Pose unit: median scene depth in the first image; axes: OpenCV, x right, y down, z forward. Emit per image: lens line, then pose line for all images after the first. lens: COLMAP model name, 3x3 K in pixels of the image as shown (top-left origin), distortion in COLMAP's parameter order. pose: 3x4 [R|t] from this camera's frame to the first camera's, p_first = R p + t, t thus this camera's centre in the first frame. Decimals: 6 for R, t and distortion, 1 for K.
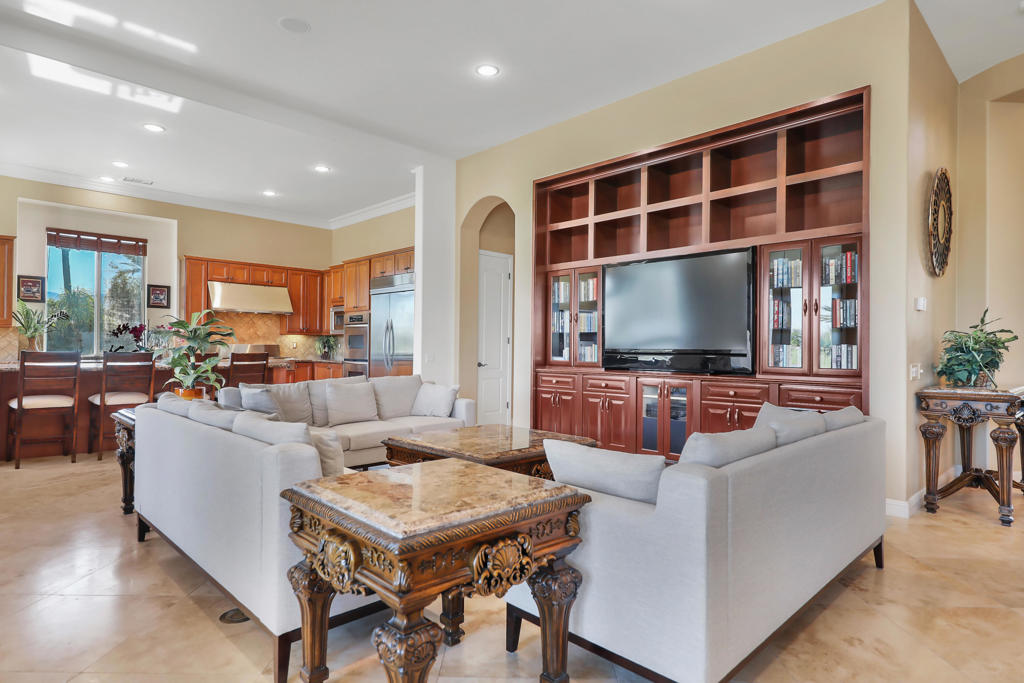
lens RADIAL K [[566.7, 0, 522.6], [0, 566.7, 343.2], [0, 0, 1]] dist [0.004129, 0.001777]
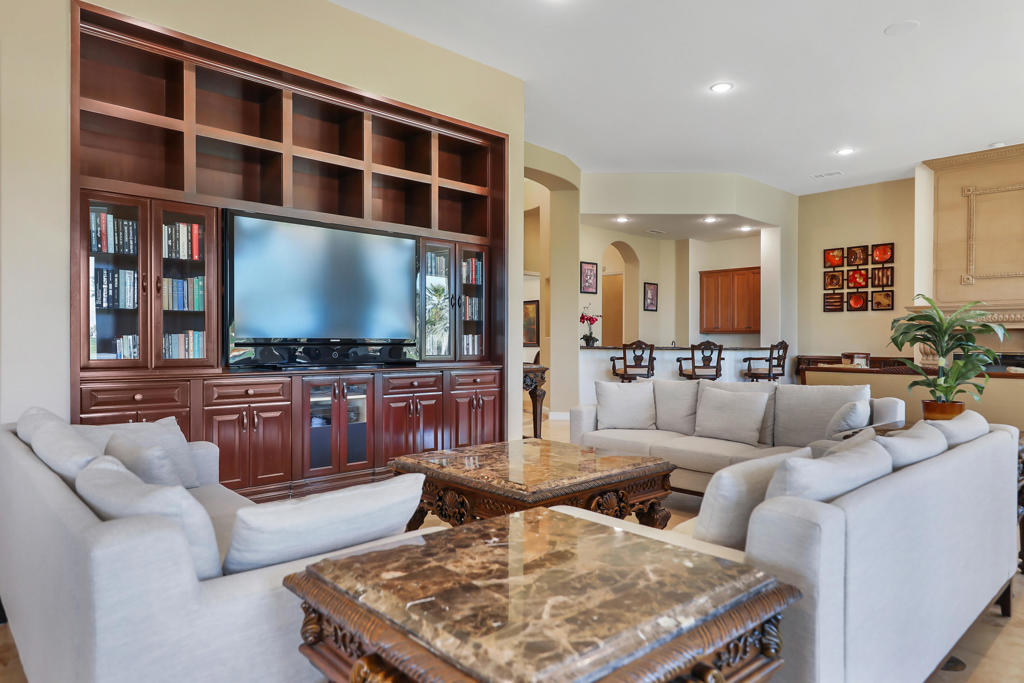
lens RADIAL K [[660.5, 0, 513.2], [0, 660.5, 342.9], [0, 0, 1]] dist [0.041284, -0.002159]
pose [[0.048392, -0.013178, 0.998741, -0.736575], [-0.015086, 0.999789, 0.013923, -0.000846], [-0.998714, -0.015741, 0.048183, 0.752909]]
